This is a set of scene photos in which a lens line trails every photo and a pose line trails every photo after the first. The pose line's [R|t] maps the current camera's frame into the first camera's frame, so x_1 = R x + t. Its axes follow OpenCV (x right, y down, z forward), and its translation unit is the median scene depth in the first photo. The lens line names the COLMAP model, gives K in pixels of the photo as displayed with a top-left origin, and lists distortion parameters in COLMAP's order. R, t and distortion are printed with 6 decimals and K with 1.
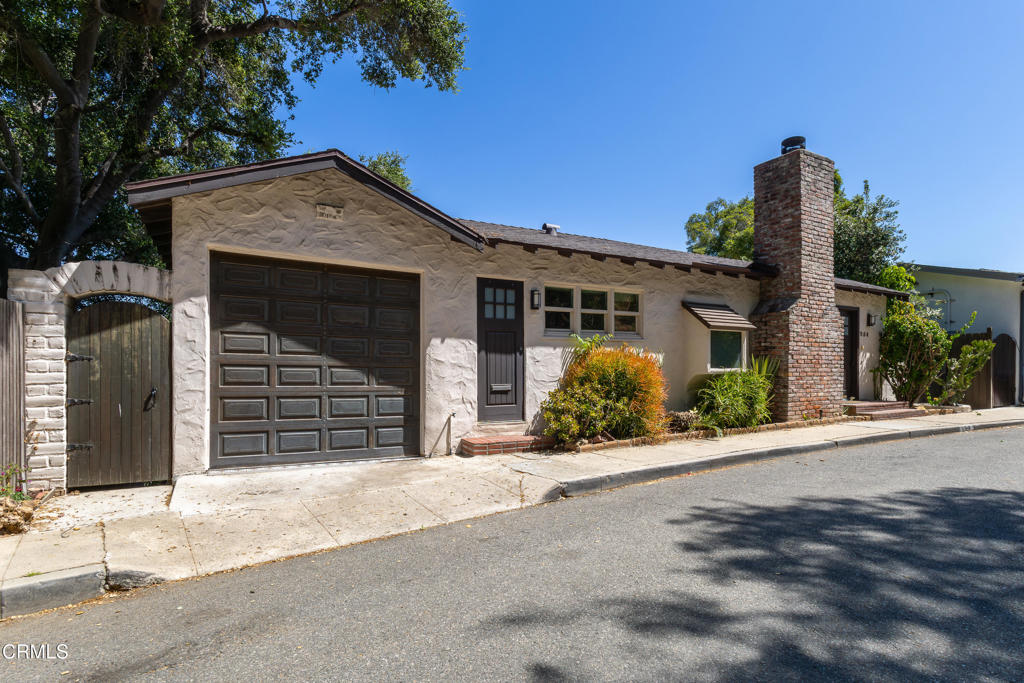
lens RADIAL K [[500.7, 0, 525.5], [0, 500.7, 369.6], [0, 0, 1]] dist [-0.004540, 0.004878]
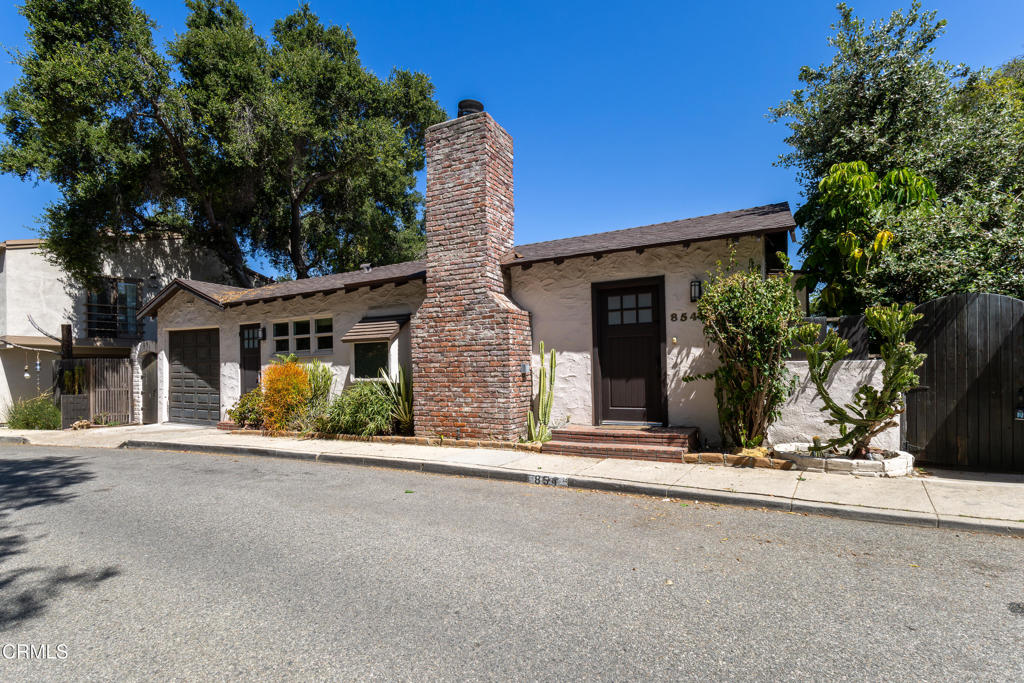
lens RADIAL K [[500.7, 0, 502.2], [0, 500.7, 381.0], [0, 0, 1]] dist [-0.004540, 0.004878]
pose [[0.542325, 0.003592, -0.840161, 1.485271], [0.007543, 0.999930, 0.009144, -0.004161], [0.840135, -0.011296, 0.542260, 0.687768]]
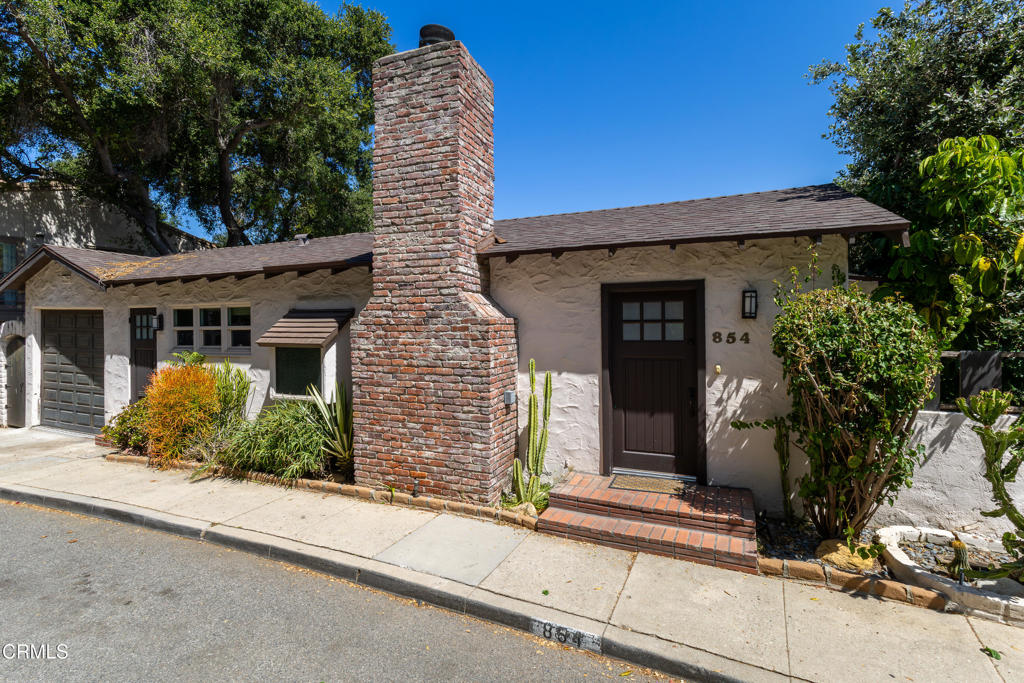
lens RADIAL K [[472.5, 0, 511.0], [0, 472.5, 331.0], [0, 0, 1]] dist [-0.000098, 0.001068]
pose [[0.631263, 0.005747, -0.775547, 1.226437], [-0.000976, 0.999978, 0.006616, -0.112089], [0.775568, -0.003419, 0.631255, 0.823882]]
